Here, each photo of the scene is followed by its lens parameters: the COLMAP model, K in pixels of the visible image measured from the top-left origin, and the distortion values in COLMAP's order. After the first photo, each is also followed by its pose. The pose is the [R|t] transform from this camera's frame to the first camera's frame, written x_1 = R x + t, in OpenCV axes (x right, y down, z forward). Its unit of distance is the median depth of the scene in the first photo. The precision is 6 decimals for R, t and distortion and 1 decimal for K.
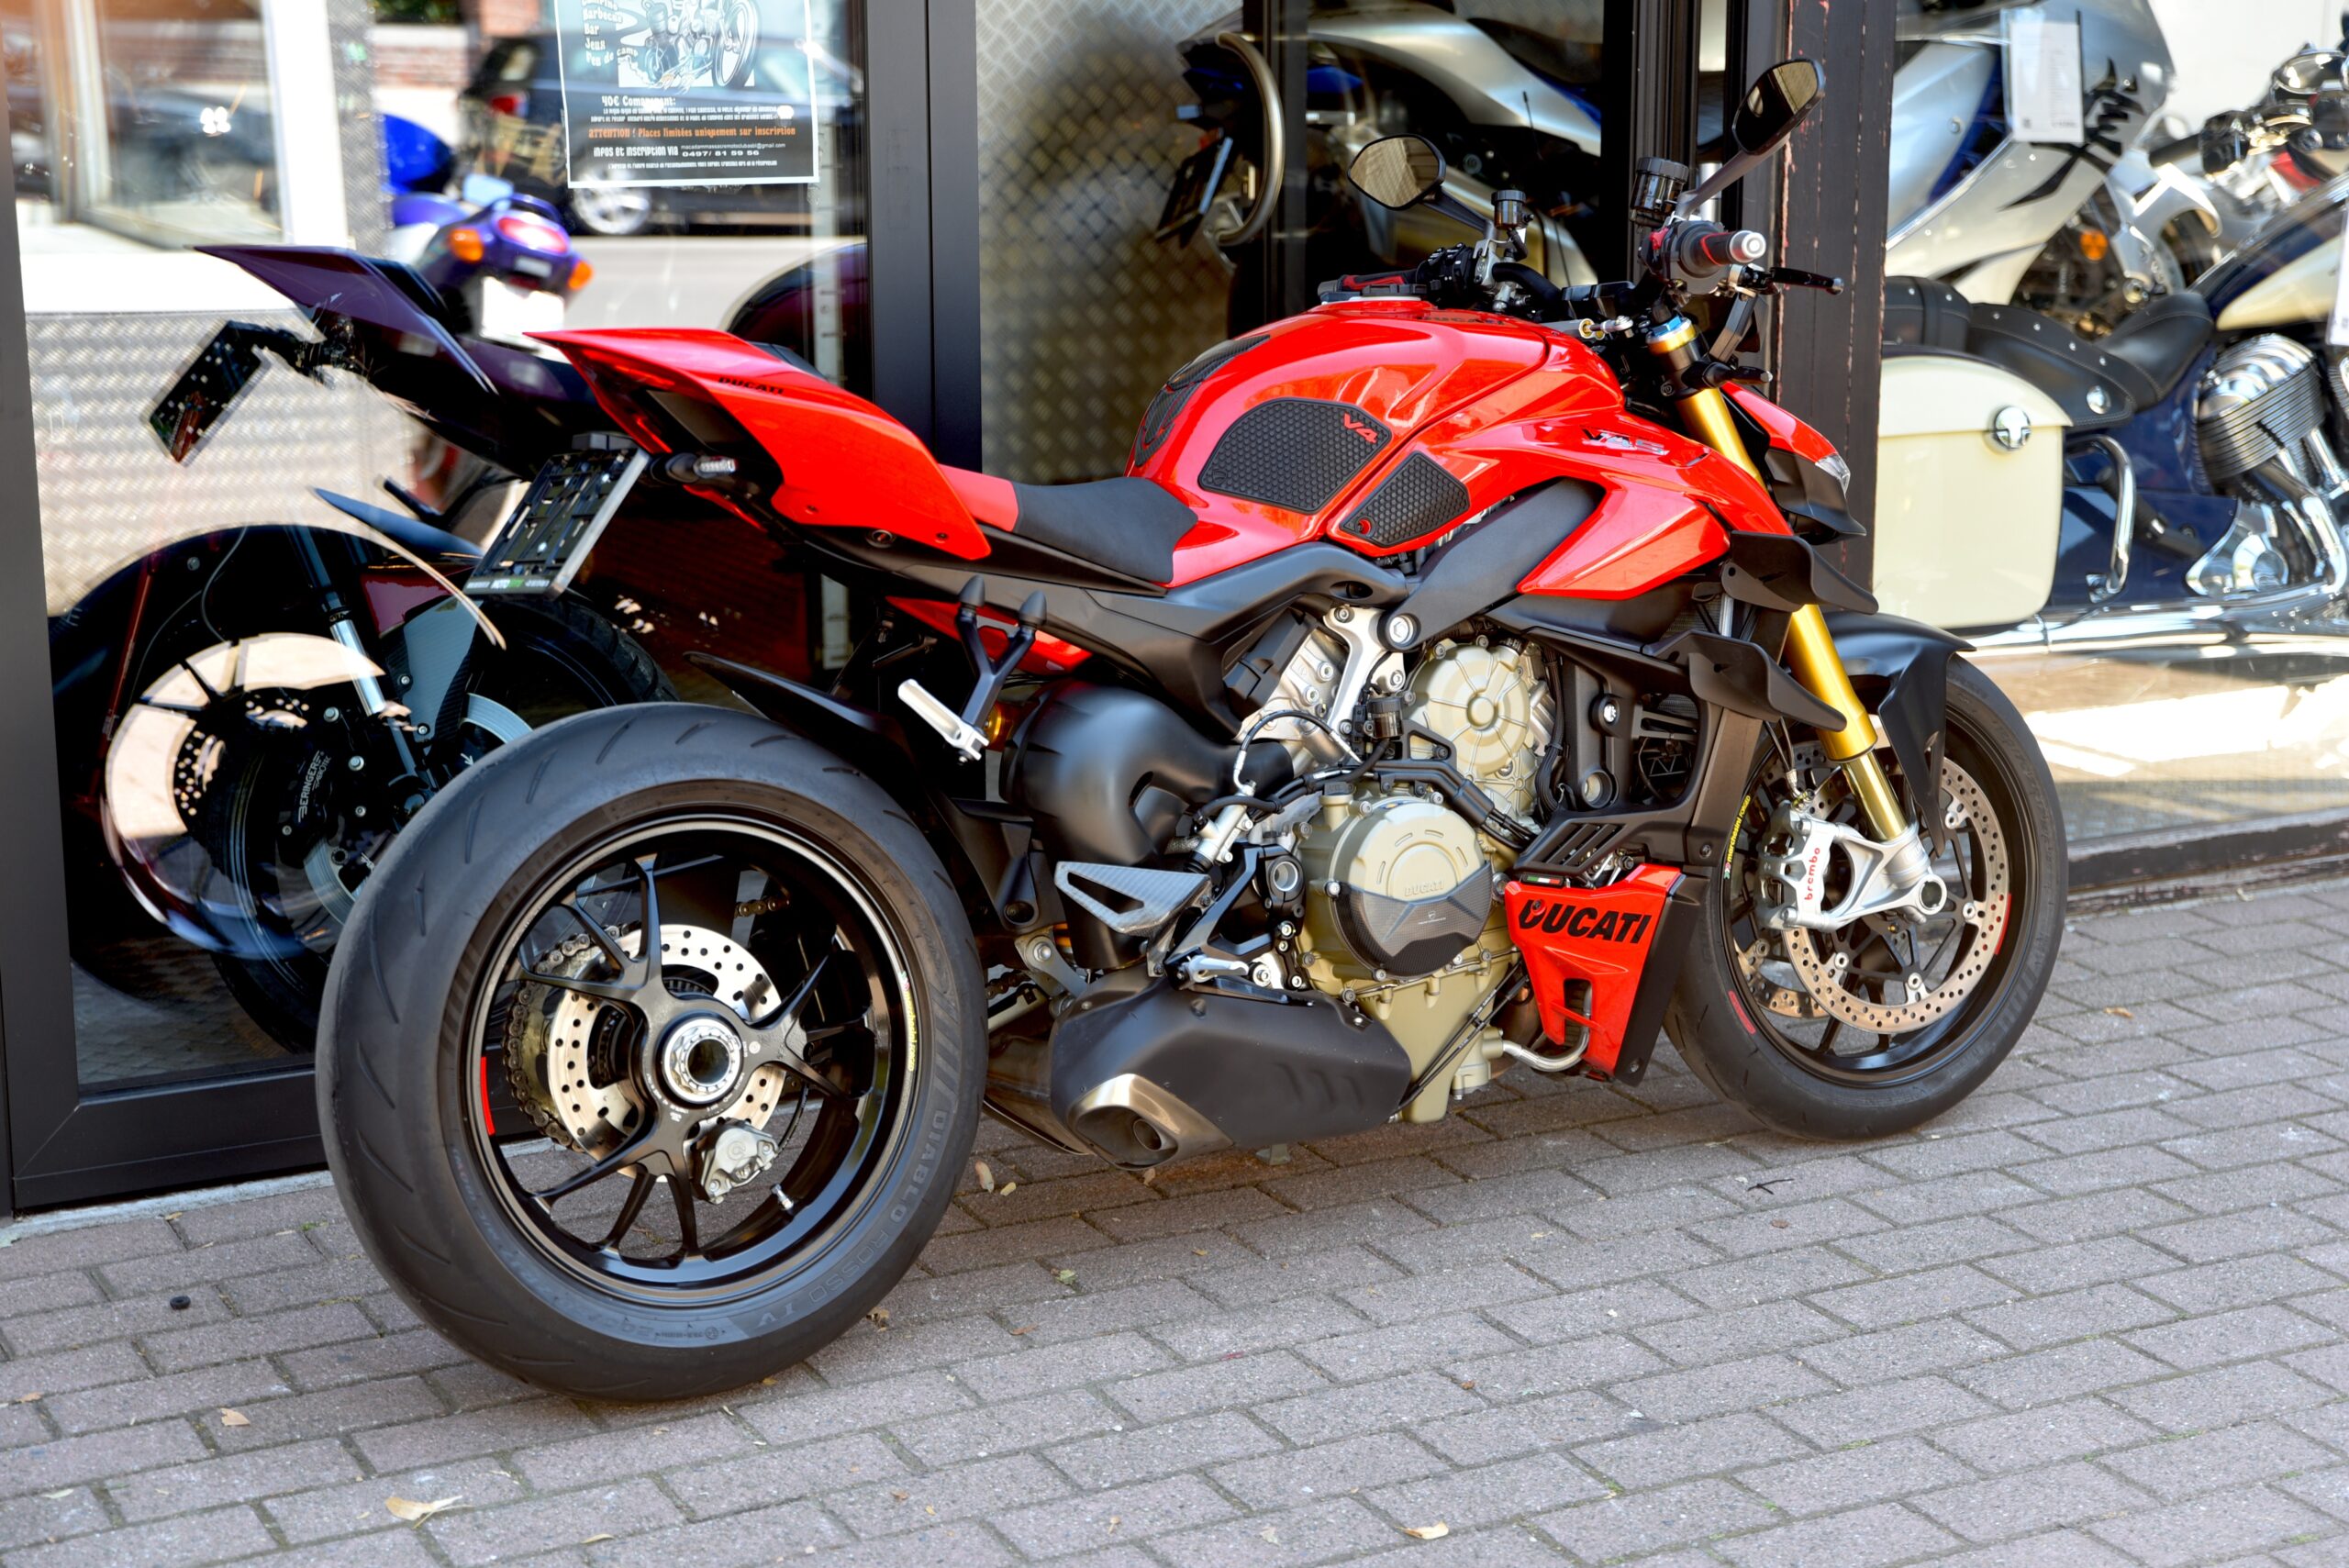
lens RADIAL K [[3710.7, 0, 1174.5], [0, 3710.7, 784.0], [0, 0, 1]] dist [0.109650, 0.133778]
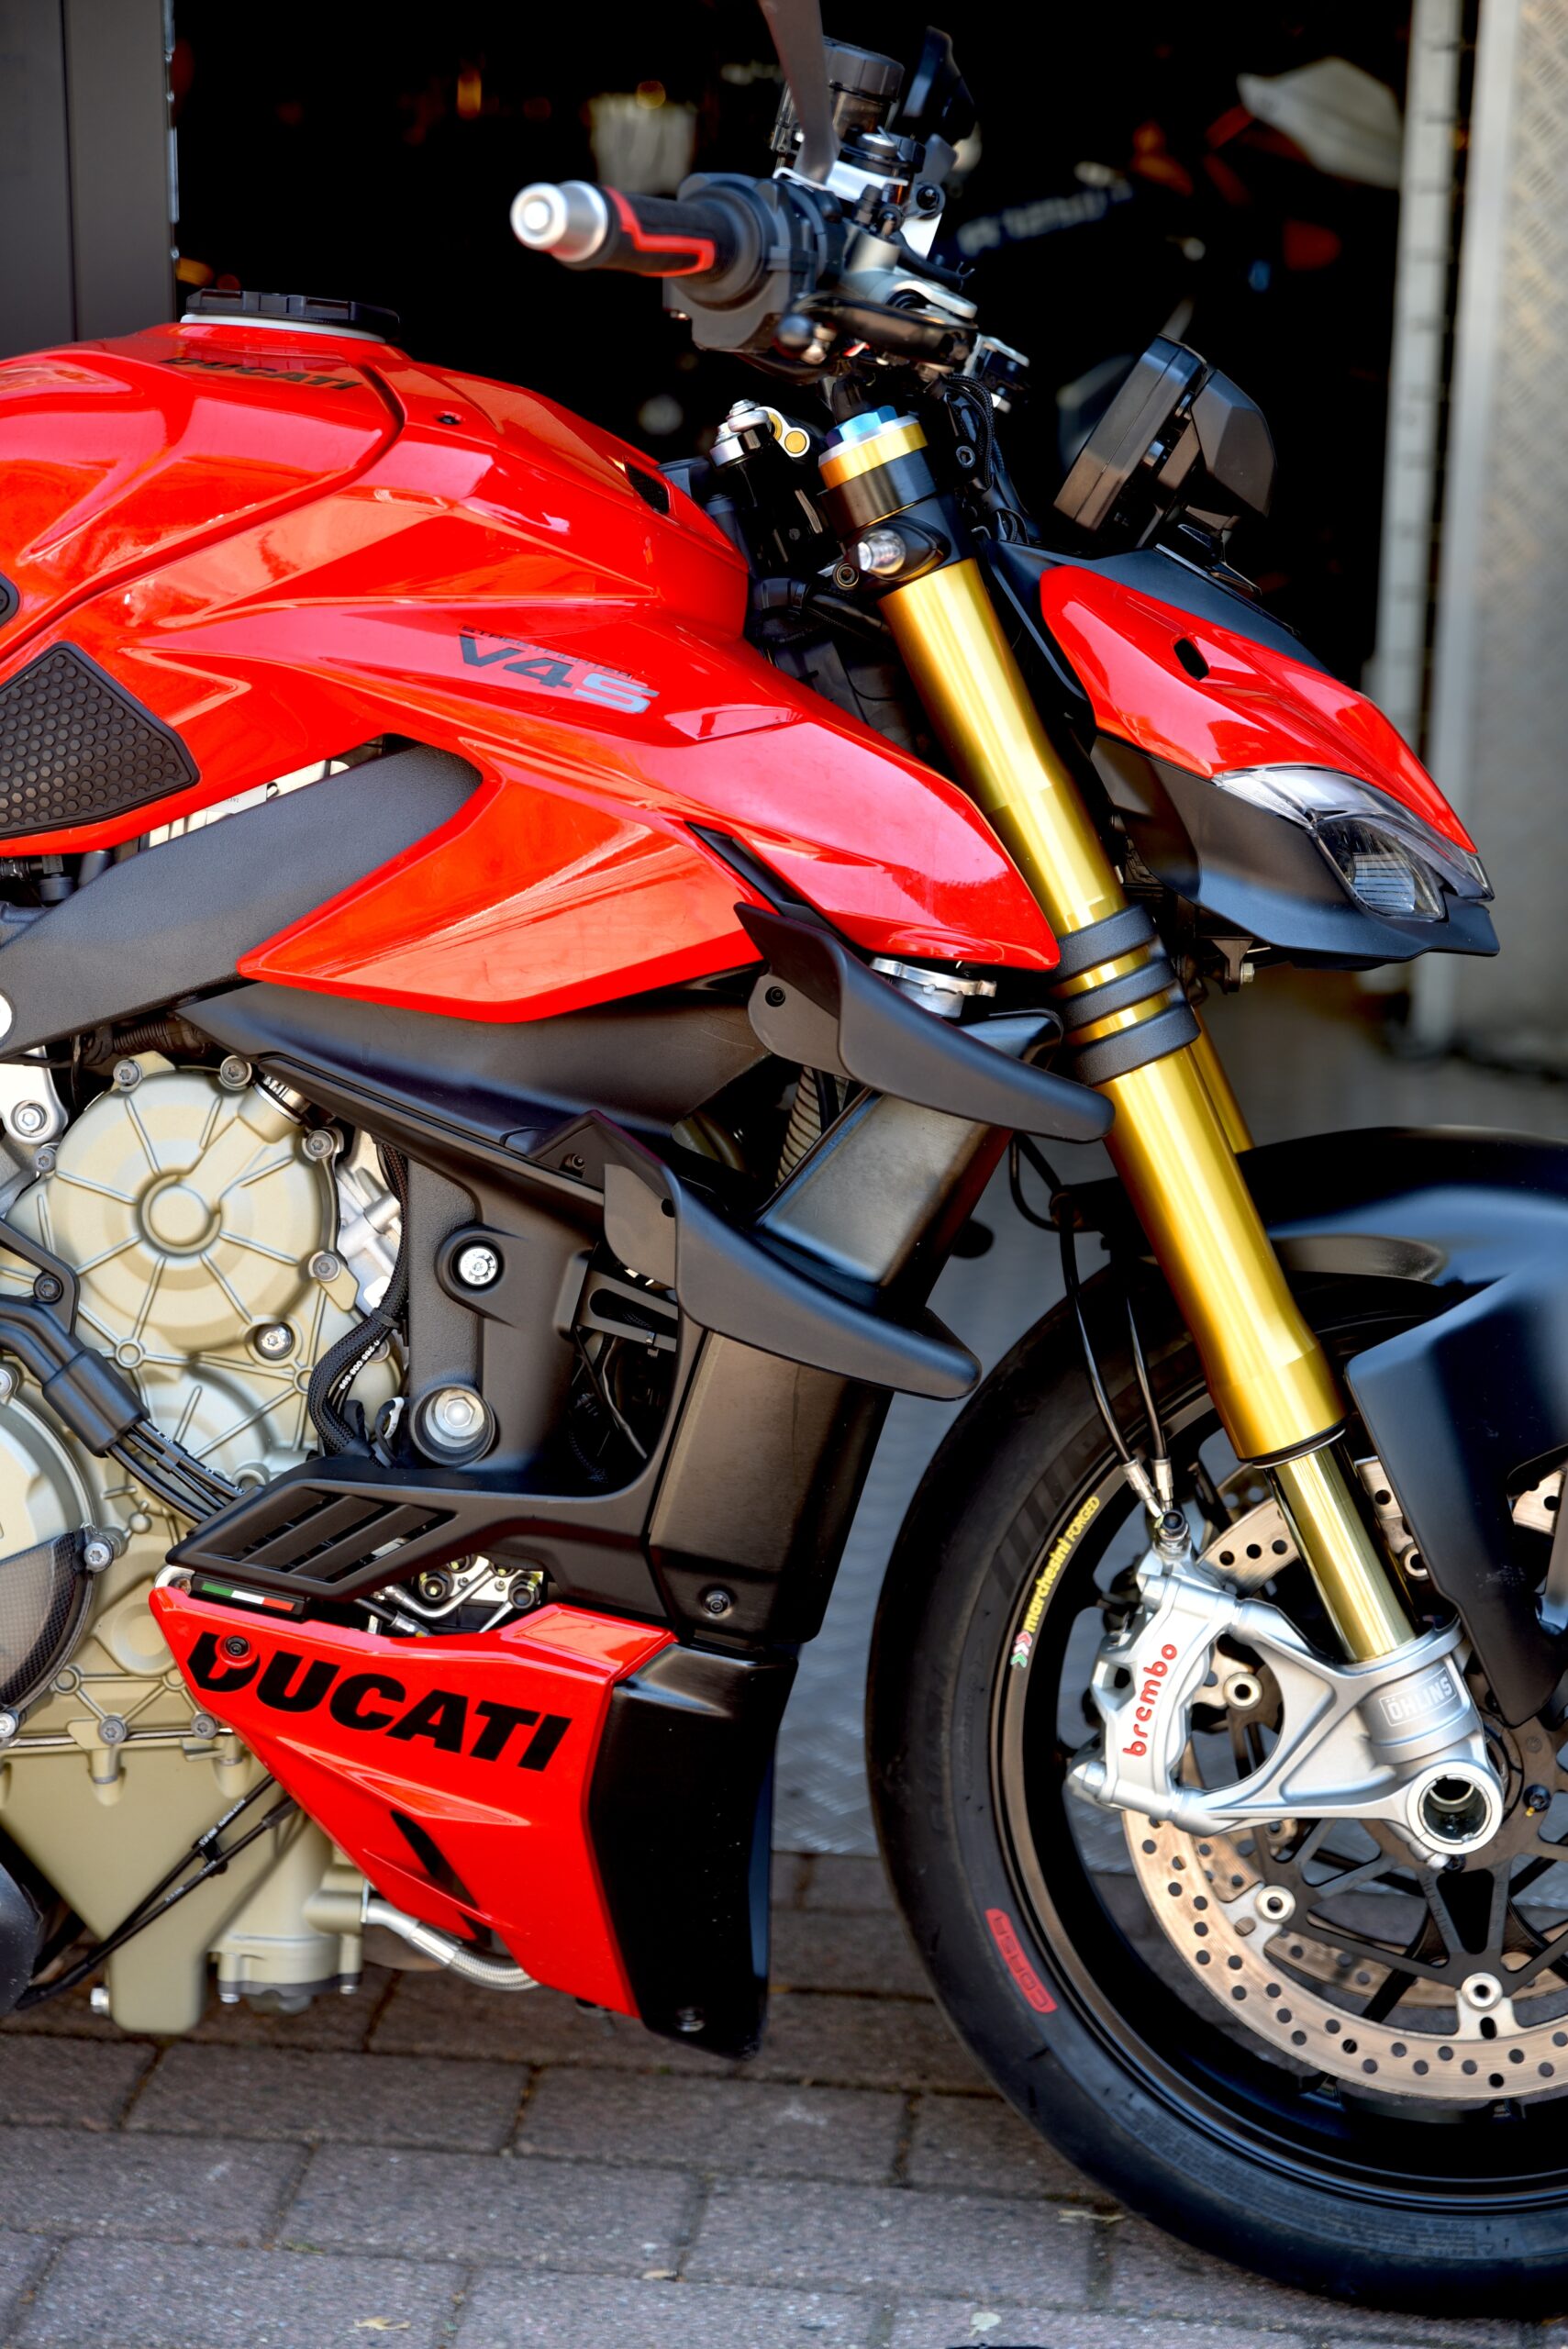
lens RADIAL K [[4195.6, 0, 784.0], [0, 4195.6, 1174.5], [0, 0, 1]] dist [0.227099, -0.036984]
pose [[0.812504, 0.161008, -0.560280, 0.434845], [-0.140031, 0.986867, 0.080527, -0.076952], [0.565887, 0.013028, 0.824380, 0.595963]]
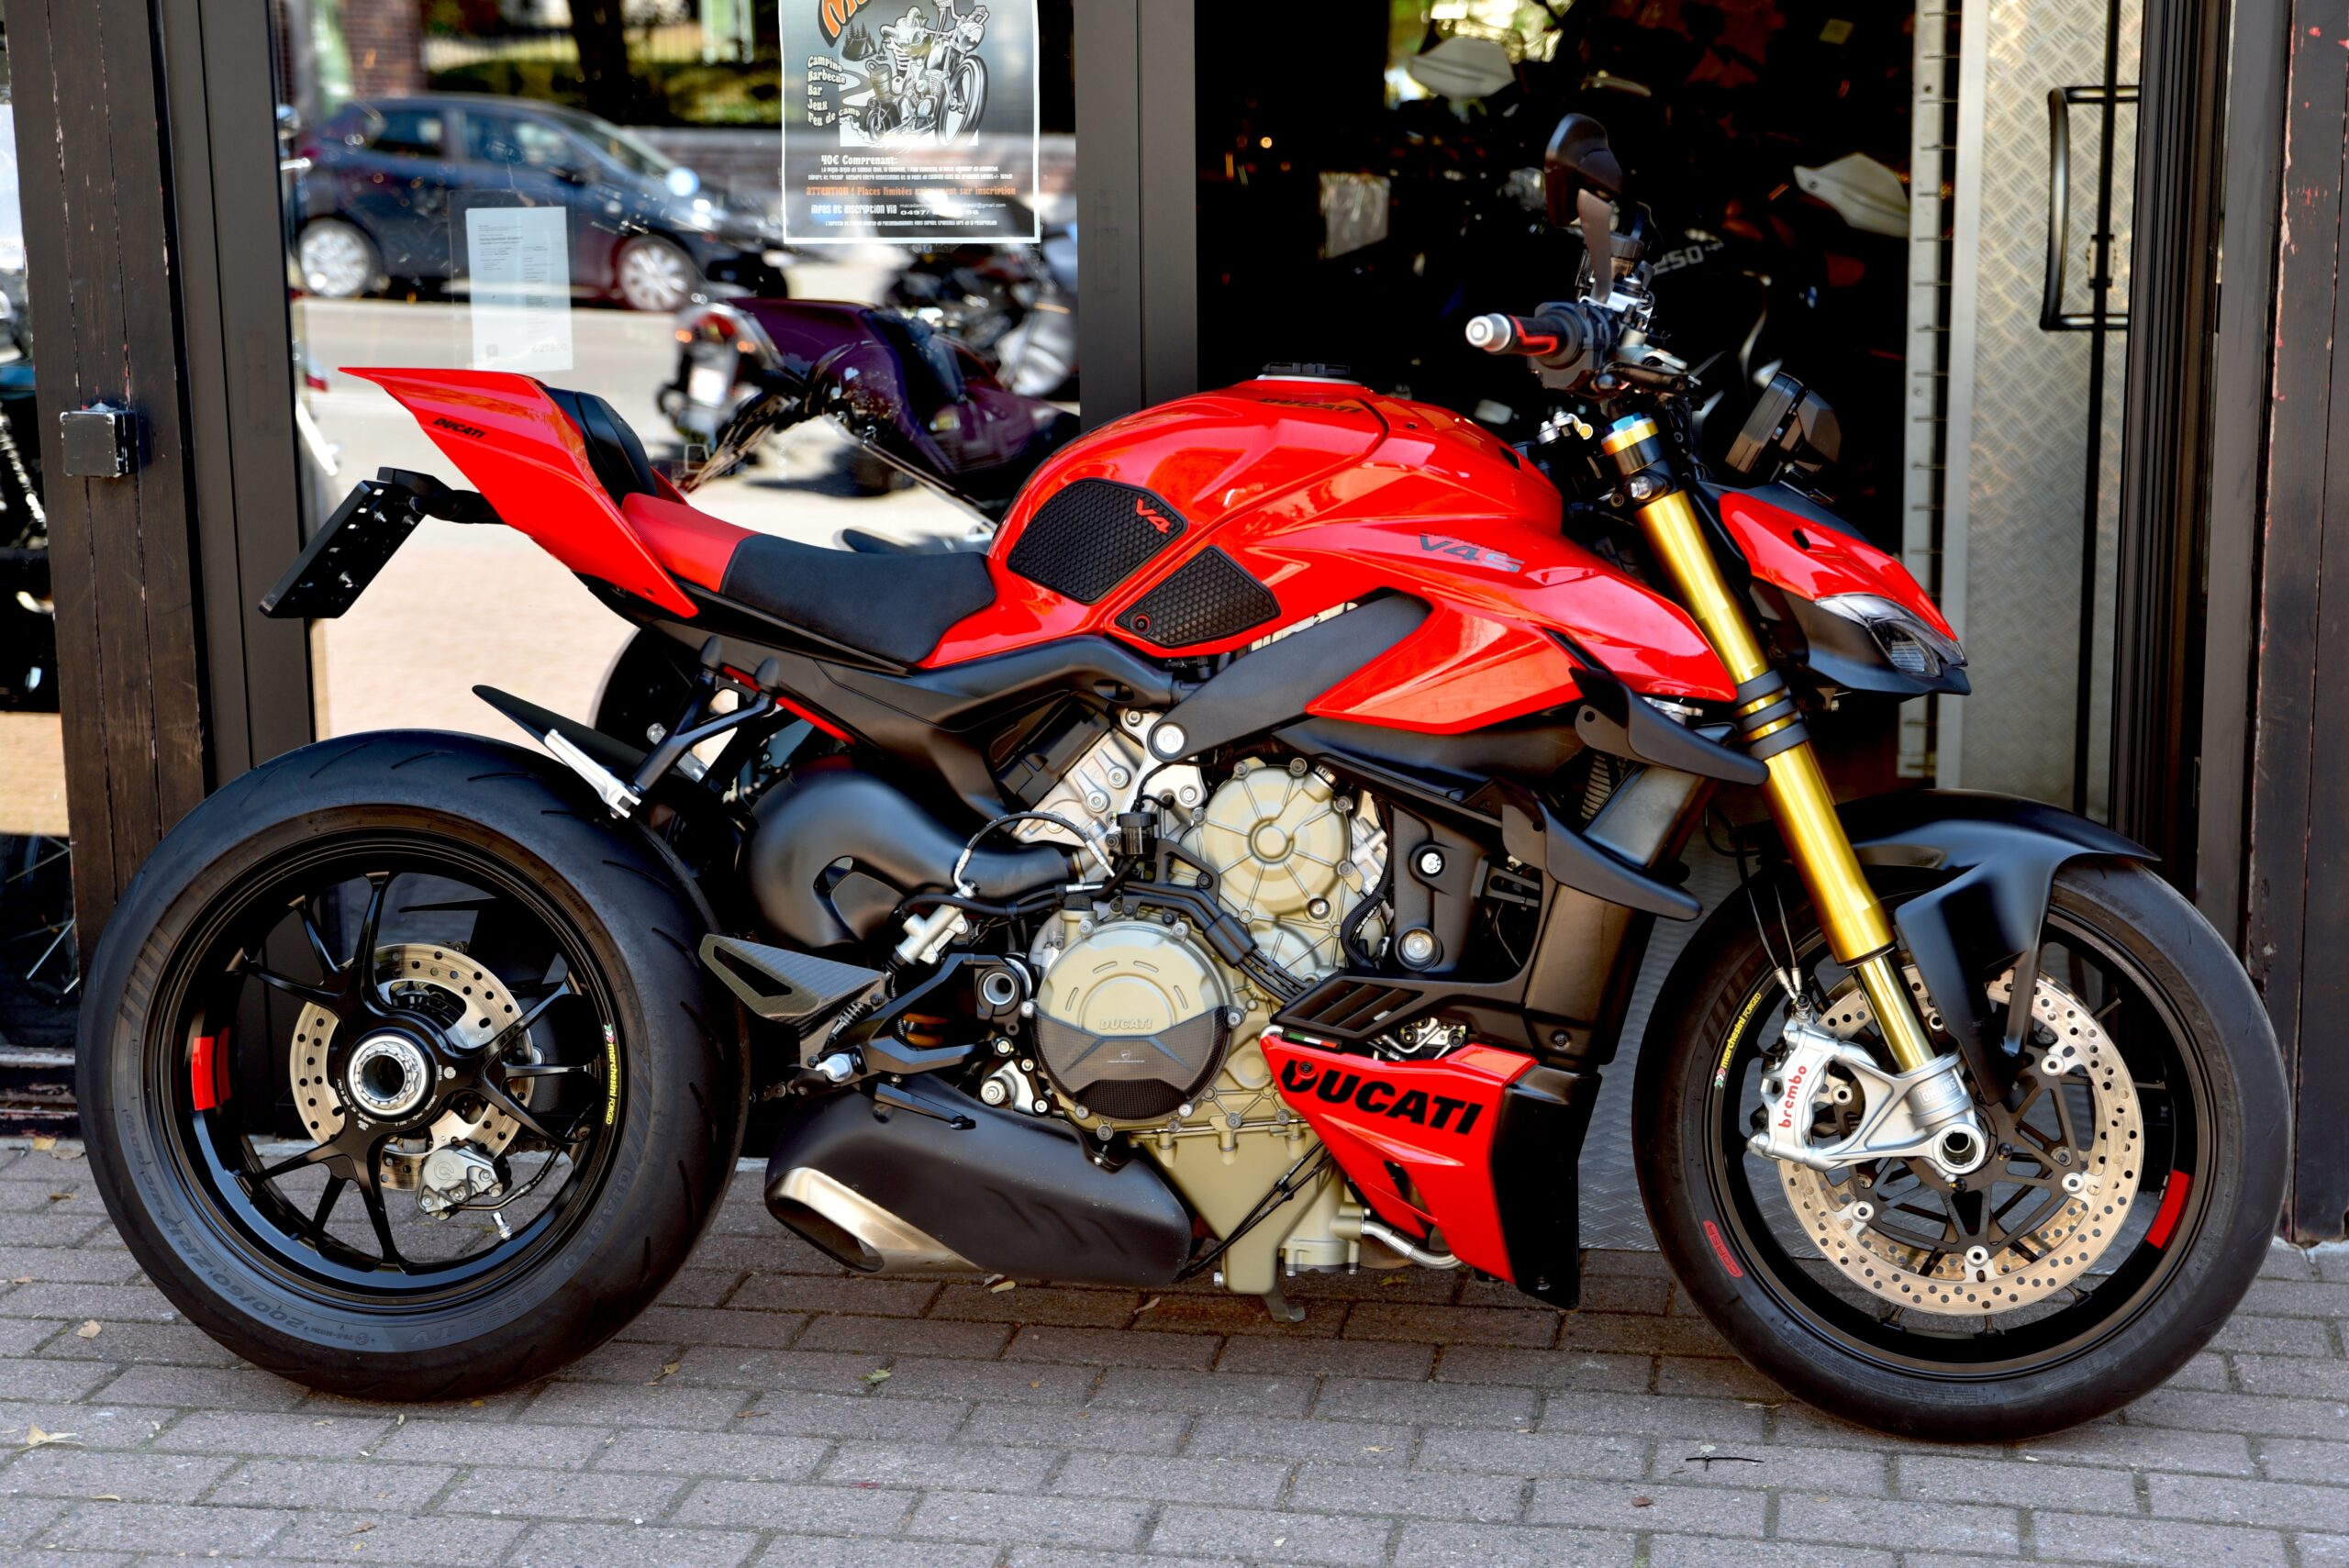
lens RADIAL K [[3710.7, 0, 1174.5], [0, 3710.7, 784.0], [0, 0, 1]] dist [0.109650, 0.133778]
pose [[0.781947, 0.107723, -0.613966, 0.601131], [-0.120643, 0.992485, 0.020485, -0.048076], [0.611559, 0.058053, 0.789066, 0.277354]]
